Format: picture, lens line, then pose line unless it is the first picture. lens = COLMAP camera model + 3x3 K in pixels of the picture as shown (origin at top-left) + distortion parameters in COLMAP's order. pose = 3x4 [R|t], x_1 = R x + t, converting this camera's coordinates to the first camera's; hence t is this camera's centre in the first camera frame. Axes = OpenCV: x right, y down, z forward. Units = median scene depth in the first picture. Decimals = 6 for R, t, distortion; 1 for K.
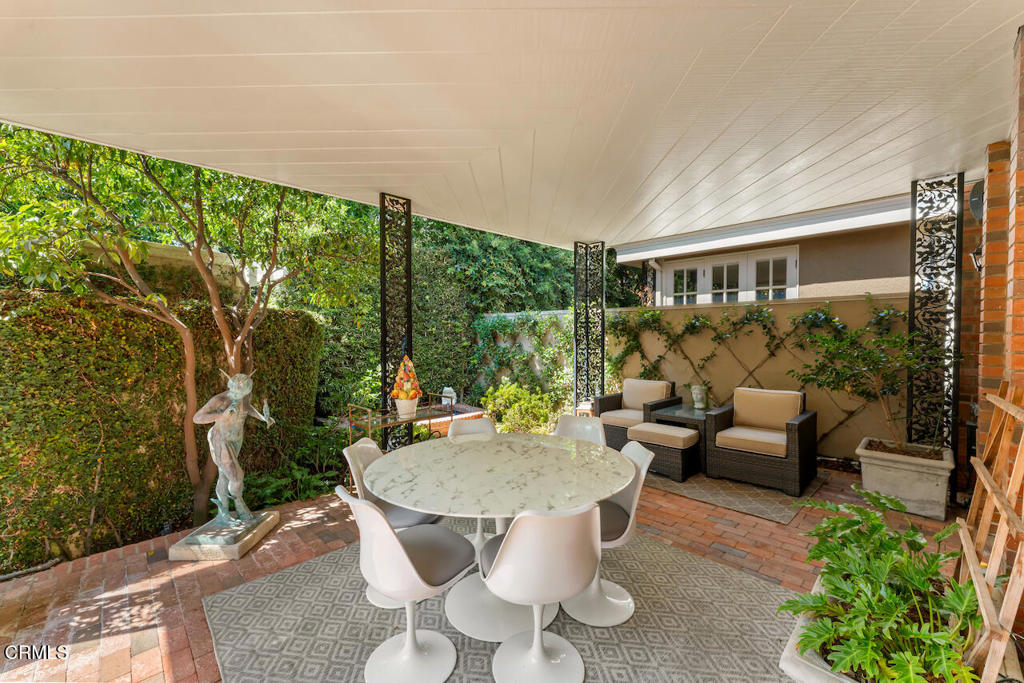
lens RADIAL K [[412.5, 0, 505.2], [0, 412.5, 338.9], [0, 0, 1]] dist [-0.001840, -0.000496]
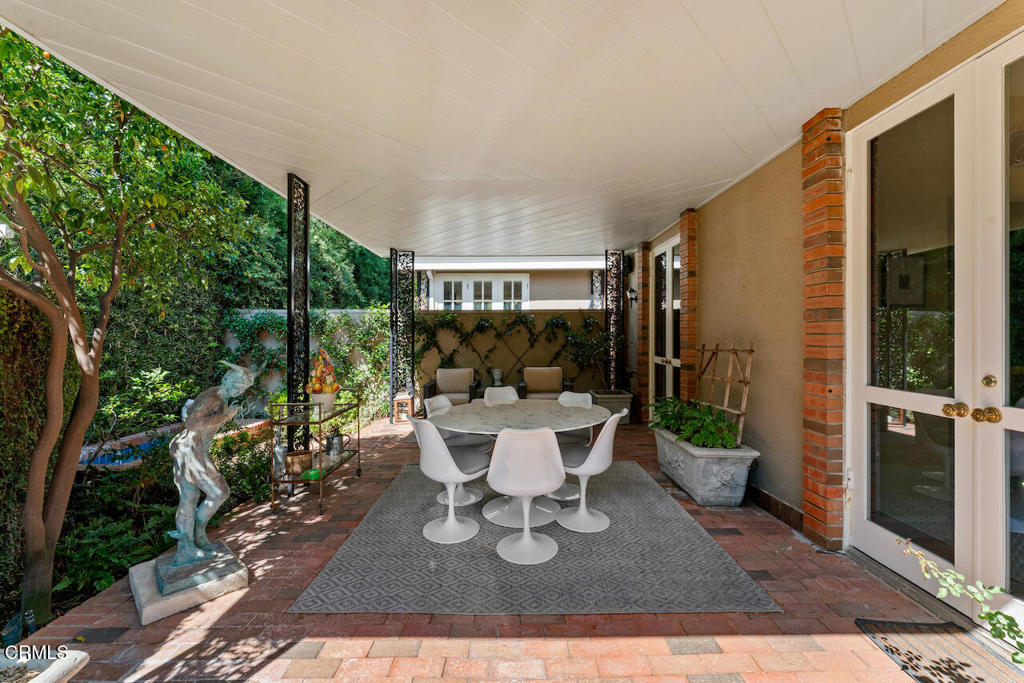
lens RADIAL K [[412.5, 0, 514.1], [0, 412.5, 341.2], [0, 0, 1]] dist [-0.001840, -0.000496]
pose [[0.687645, -0.005257, 0.726028, -0.409447], [0.011626, 0.999925, -0.003771, 0.022082], [-0.725954, 0.011034, 0.687655, 0.015321]]
